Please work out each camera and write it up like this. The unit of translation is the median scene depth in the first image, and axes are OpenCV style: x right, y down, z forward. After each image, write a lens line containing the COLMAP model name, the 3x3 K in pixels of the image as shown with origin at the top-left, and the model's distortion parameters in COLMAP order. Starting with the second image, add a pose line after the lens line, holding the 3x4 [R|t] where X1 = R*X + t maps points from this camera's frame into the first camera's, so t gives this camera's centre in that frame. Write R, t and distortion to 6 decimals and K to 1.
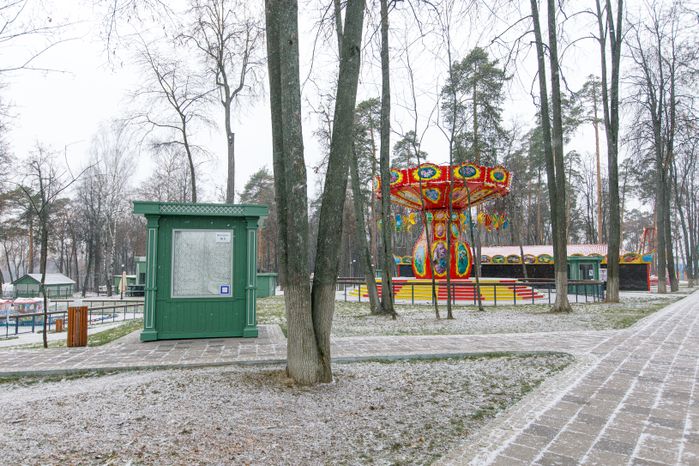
lens RADIAL K [[458.2, 0, 348.8], [0, 458.2, 233.2], [0, 0, 1]] dist [0.000230, 0.001440]
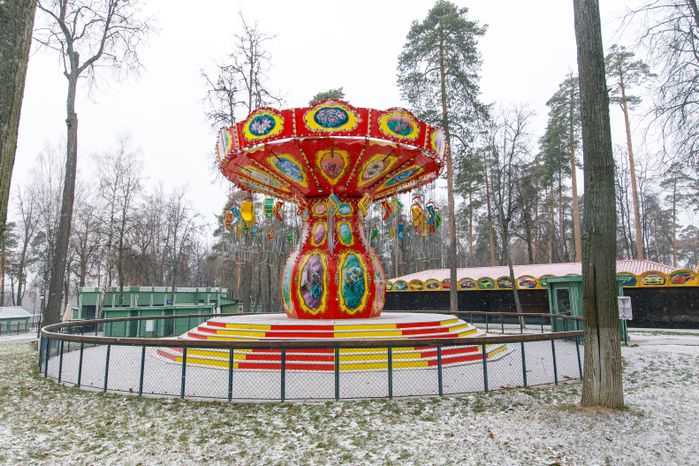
lens RADIAL K [[430.1, 0, 350.3], [0, 430.1, 232.4], [0, 0, 1]] dist [-0.003367, -0.000383]
pose [[0.992863, -0.028221, -0.115877, 0.224284], [0.020162, 0.997333, -0.070142, 0.023215], [0.117548, 0.067305, 0.990784, 0.344945]]
